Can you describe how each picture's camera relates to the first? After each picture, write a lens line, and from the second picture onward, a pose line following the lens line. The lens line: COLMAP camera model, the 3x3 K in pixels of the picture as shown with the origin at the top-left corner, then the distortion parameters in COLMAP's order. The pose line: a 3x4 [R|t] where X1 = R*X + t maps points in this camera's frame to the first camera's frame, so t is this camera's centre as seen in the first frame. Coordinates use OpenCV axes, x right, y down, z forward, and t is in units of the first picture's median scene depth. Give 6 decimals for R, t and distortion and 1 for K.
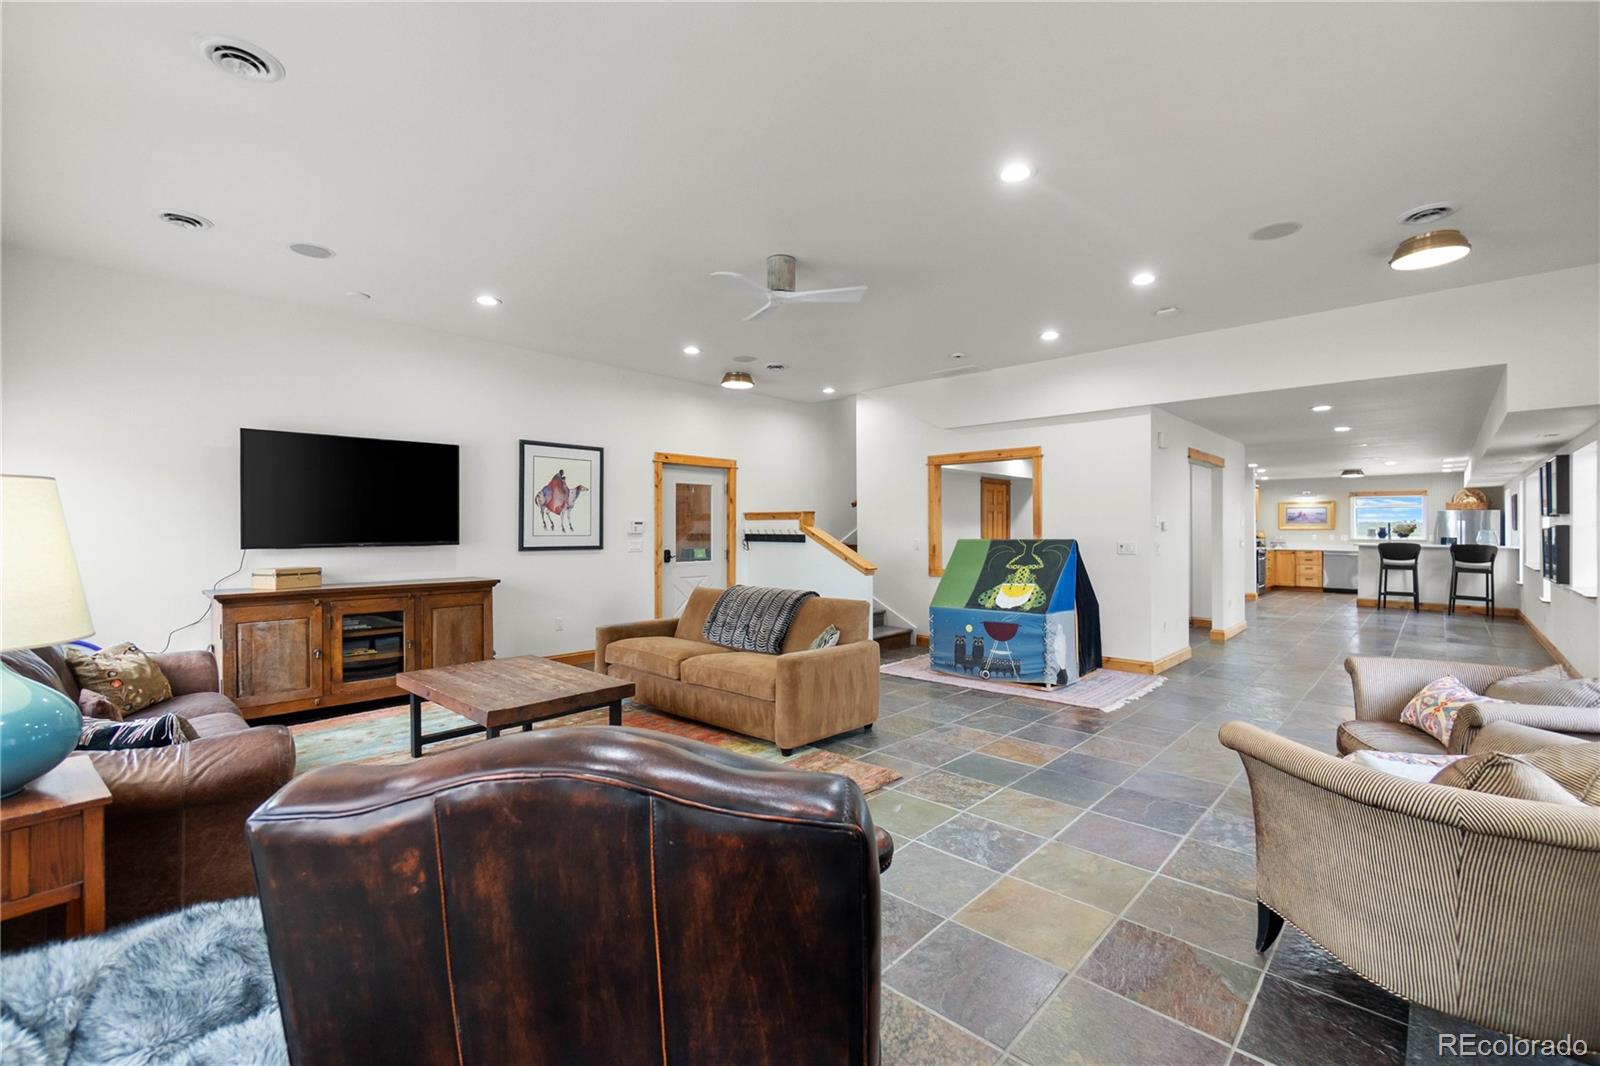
lens RADIAL K [[697.0, 0, 791.5], [0, 697.0, 530.3], [0, 0, 1]] dist [-0.001554, 0.002257]
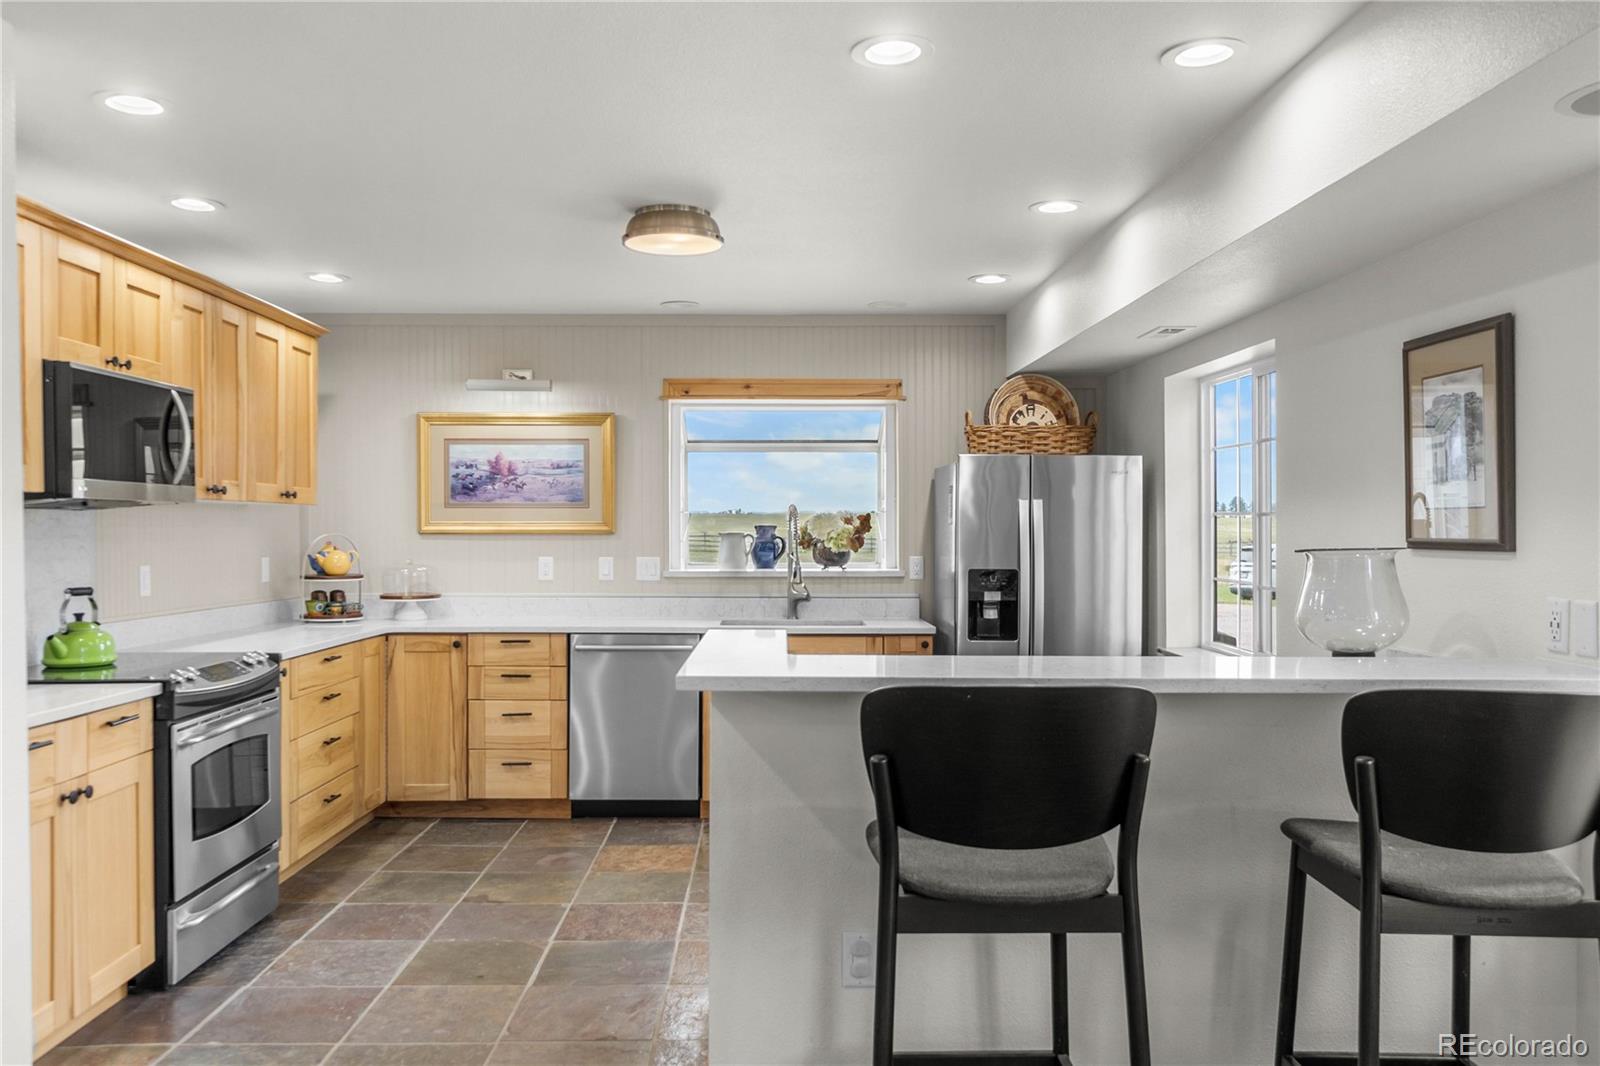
lens RADIAL K [[1253.6, 0, 795.6], [0, 1253.6, 532.3], [0, 0, 1]] dist [0.011017, 0.002954]
pose [[0.714500, -0.003962, 0.699624, 0.531266], [0.001856, 0.999991, 0.003768, -0.003341], [-0.699633, -0.001394, 0.714501, 0.660433]]
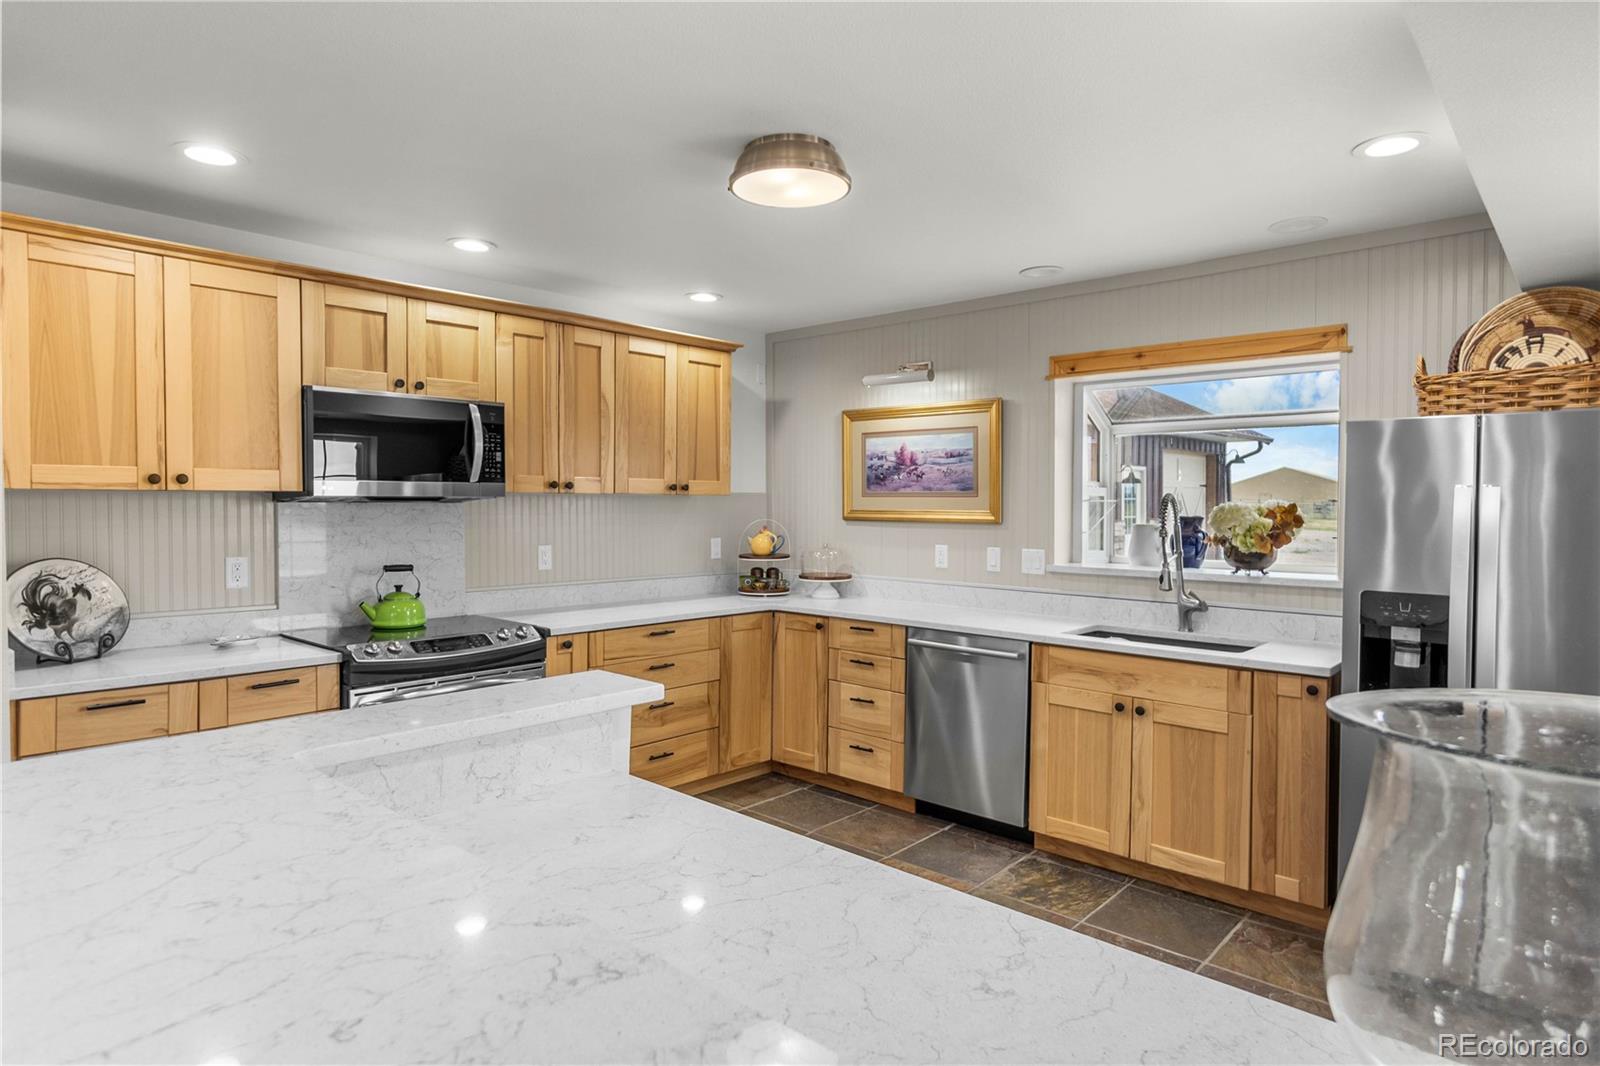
lens RADIAL K [[912.1, 0, 793.0], [0, 912.1, 516.8], [0, 0, 1]] dist [-0.004150, 0.002586]
pose [[0.999856, 0.002859, 0.016744, 0.713936], [-0.003118, 0.999876, 0.015459, -0.008030], [-0.016698, -0.015509, 0.999740, 0.711664]]
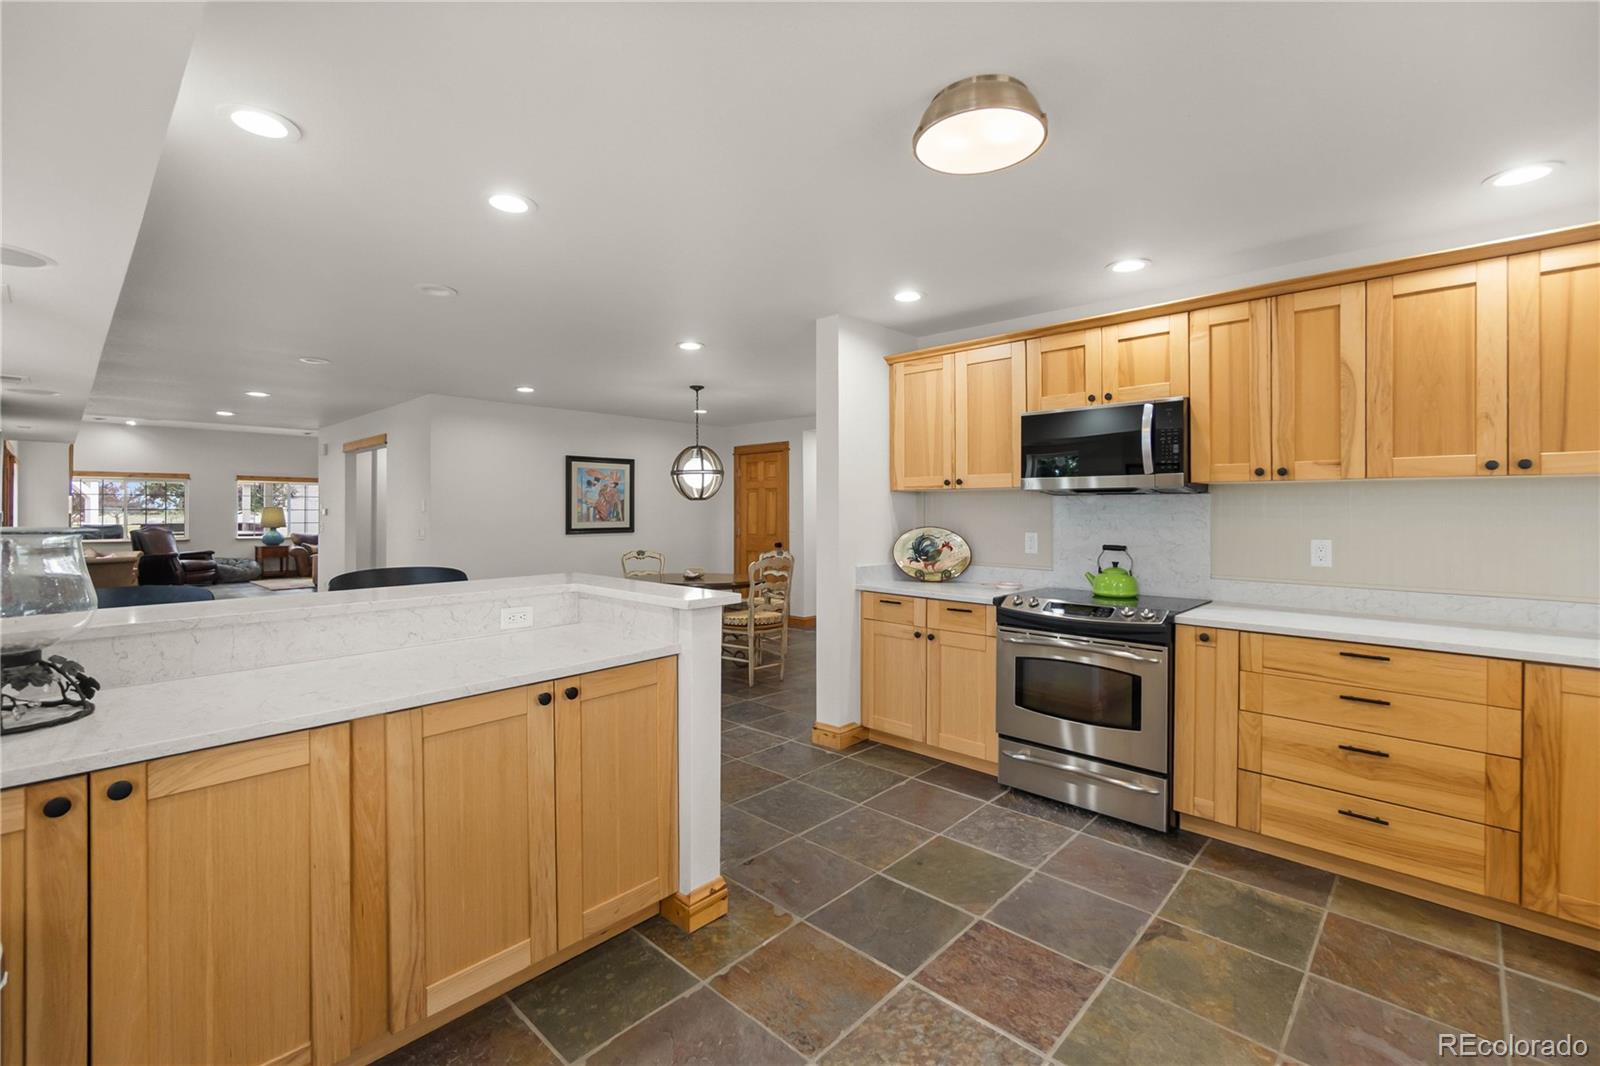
lens RADIAL K [[697.0, 0, 797.2], [0, 697.0, 504.8], [0, 0, 1]] dist [-0.001554, 0.002257]
pose [[-0.004198, -0.006784, -0.999968, 0.842767], [-0.001527, 0.999976, -0.006778, -0.002467], [0.999990, 0.001499, -0.004208, 0.857247]]
